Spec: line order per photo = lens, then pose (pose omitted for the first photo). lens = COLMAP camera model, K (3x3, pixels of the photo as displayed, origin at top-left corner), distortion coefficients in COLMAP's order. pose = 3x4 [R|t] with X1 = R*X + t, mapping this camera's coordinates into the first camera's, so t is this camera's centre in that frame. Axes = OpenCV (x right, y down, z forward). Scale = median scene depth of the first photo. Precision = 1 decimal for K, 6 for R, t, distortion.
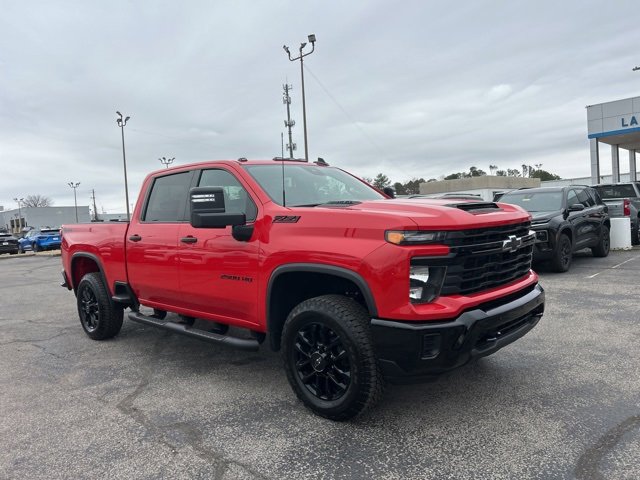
lens RADIAL K [[468.1, 0, 329.7], [0, 468.1, 240.8], [0, 0, 1]] dist [0.040803, -0.045960]
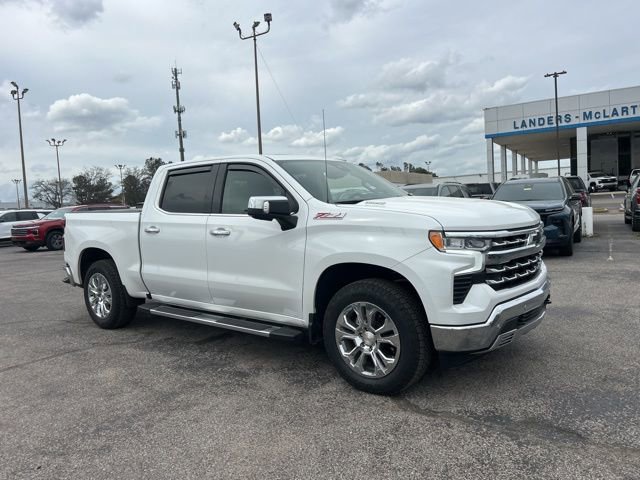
lens RADIAL K [[469.0, 0, 323.9], [0, 469.0, 240.1], [0, 0, 1]] dist [0.038095, -0.039610]
pose [[0.974951, -0.004728, 0.222369, -0.742172], [0.001763, 0.999907, 0.013533, 0.037061], [-0.222412, -0.012802, 0.974869, 0.208377]]
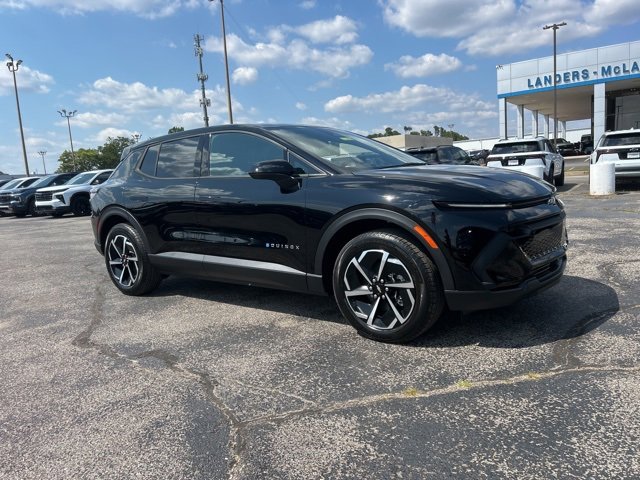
lens RADIAL K [[469.0, 0, 323.9], [0, 469.0, 240.1], [0, 0, 1]] dist [0.038095, -0.039610]
pose [[0.987211, -0.026637, 0.157175, -0.100862], [0.013851, 0.996545, 0.081888, 0.079353], [-0.158814, -0.078664, 0.984170, 0.027911]]
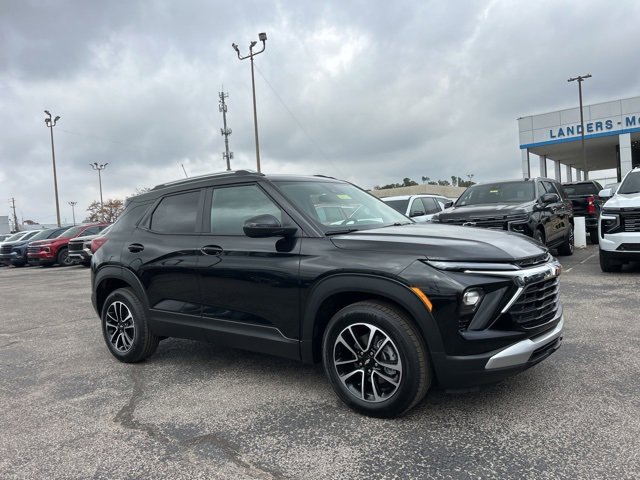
lens RADIAL K [[467.6, 0, 320.6], [0, 467.6, 246.6], [0, 0, 1]] dist [0.038545, -0.040522]
pose [[0.993410, -0.010048, 0.114170, -0.180721], [0.011082, 0.999903, -0.008432, 0.061233], [-0.114074, 0.009642, 0.993425, 0.147941]]
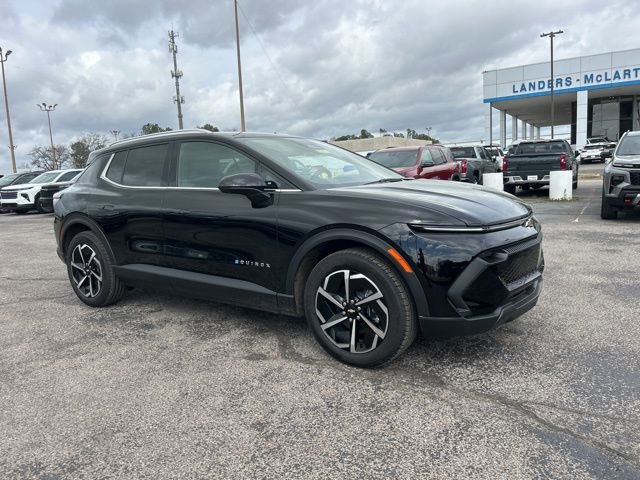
lens RADIAL K [[468.0, 0, 320.0], [0, 468.0, 240.0], [0, 0, 1]] dist [0.041884, -0.046076]
pose [[0.977476, -0.017356, 0.210334, -0.538087], [0.000159, 0.996673, 0.081507, 0.071494], [-0.211049, -0.079638, 0.974226, 0.181923]]
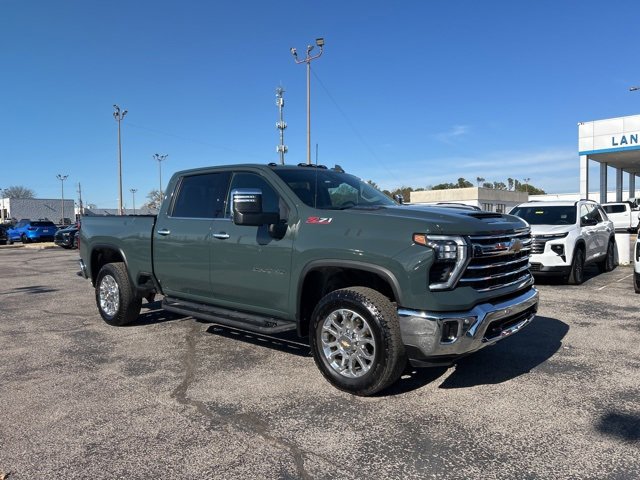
lens RADIAL K [[468.1, 0, 329.7], [0, 468.1, 240.8], [0, 0, 1]] dist [0.040803, -0.045960]
pose [[0.998667, 0.042130, 0.029805, -0.150331], [-0.041834, 0.999070, -0.010478, 0.015131], [-0.030219, 0.009217, 0.999501, -0.017171]]
